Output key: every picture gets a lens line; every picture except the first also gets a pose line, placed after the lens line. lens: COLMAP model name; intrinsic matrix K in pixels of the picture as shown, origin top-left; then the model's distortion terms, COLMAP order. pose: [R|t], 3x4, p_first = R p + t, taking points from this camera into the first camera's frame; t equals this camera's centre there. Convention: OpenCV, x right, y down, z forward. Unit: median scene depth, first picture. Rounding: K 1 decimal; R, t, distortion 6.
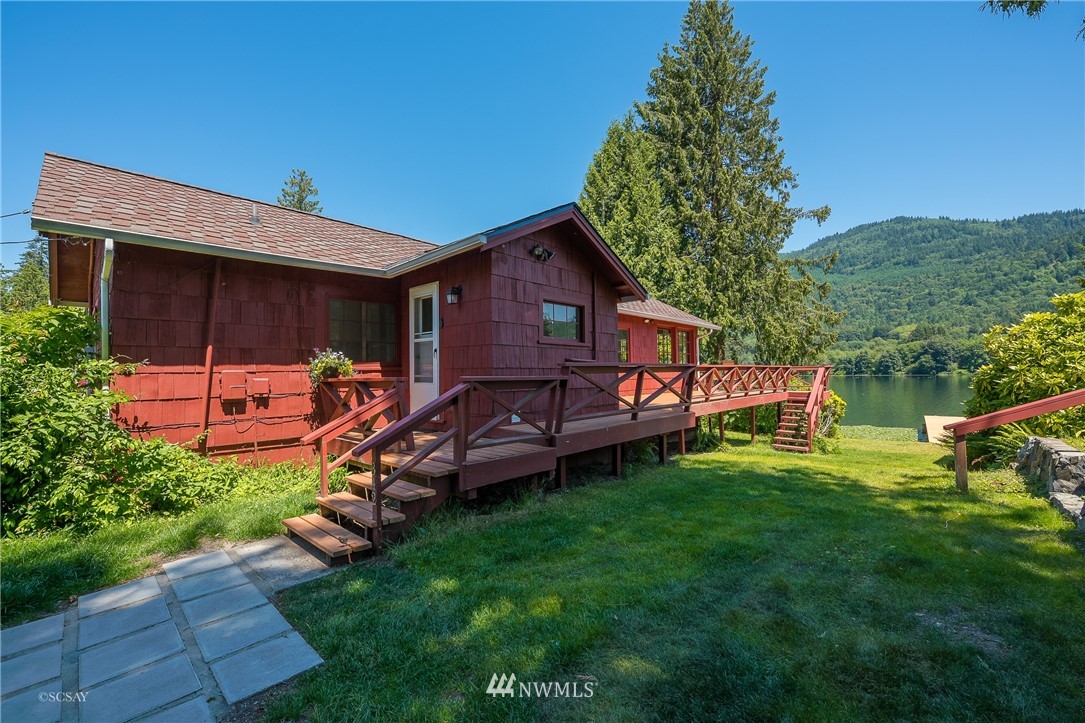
lens RADIAL K [[444.5, 0, 540.5], [0, 444.5, 360.4], [0, 0, 1]] dist [-0.009079, -0.002631]
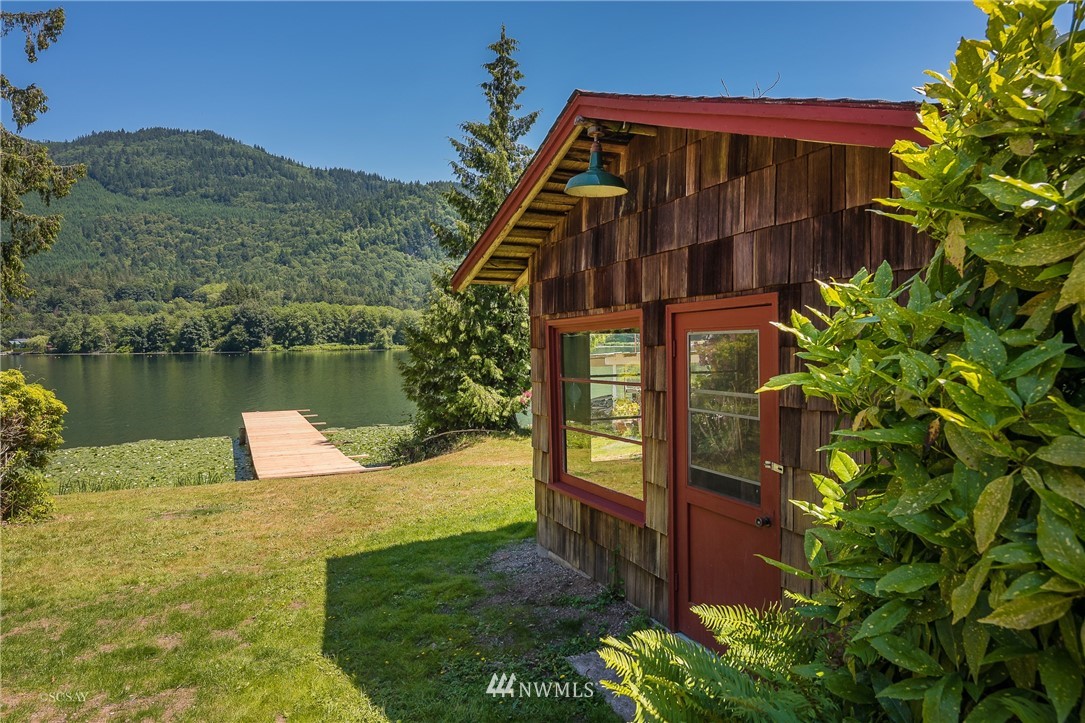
lens RADIAL K [[710.7, 0, 542.5], [0, 710.7, 361.5], [0, 0, 1]] dist [0.005634, -0.000985]
pose [[0.432433, -0.017698, 0.901492, 0.258989], [-0.021645, 0.999315, 0.030001, 0.027407], [-0.901406, -0.032486, 0.431754, 0.314171]]
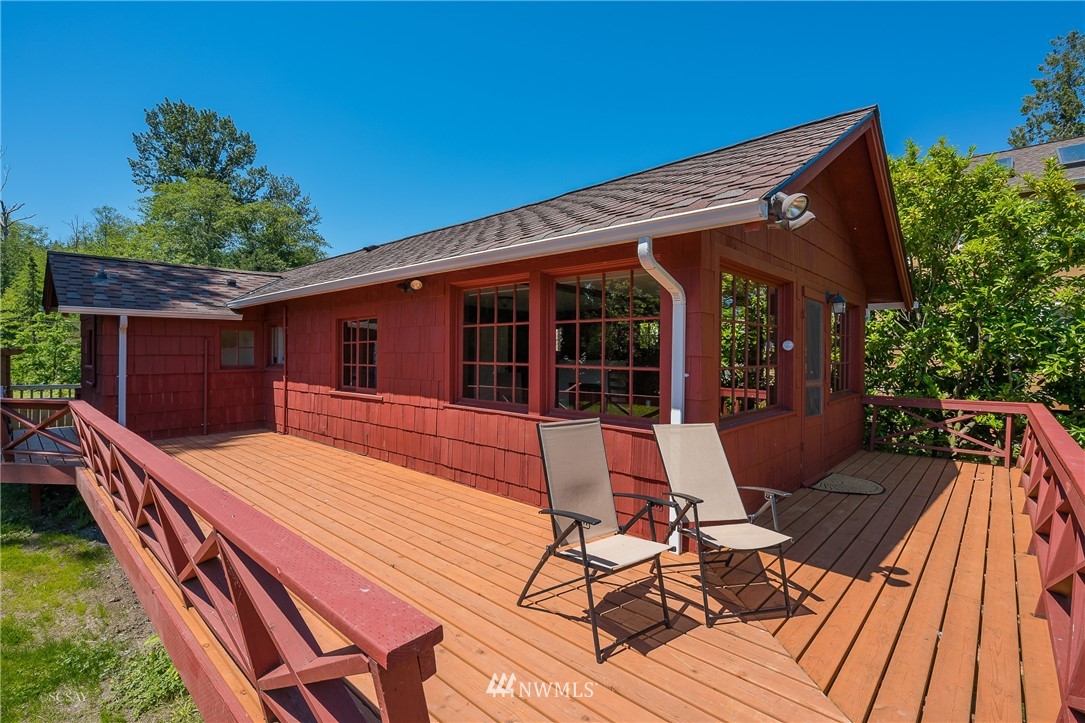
lens RADIAL K [[503.3, 0, 542.5], [0, 503.3, 361.5], [0, 0, 1]] dist [-0.009910, -0.000884]
pose [[0.011565, 0.027044, -0.999567, 0.317782], [0.022905, 0.999365, 0.027303, -0.014609], [0.999671, -0.023211, 0.010938, 0.511371]]
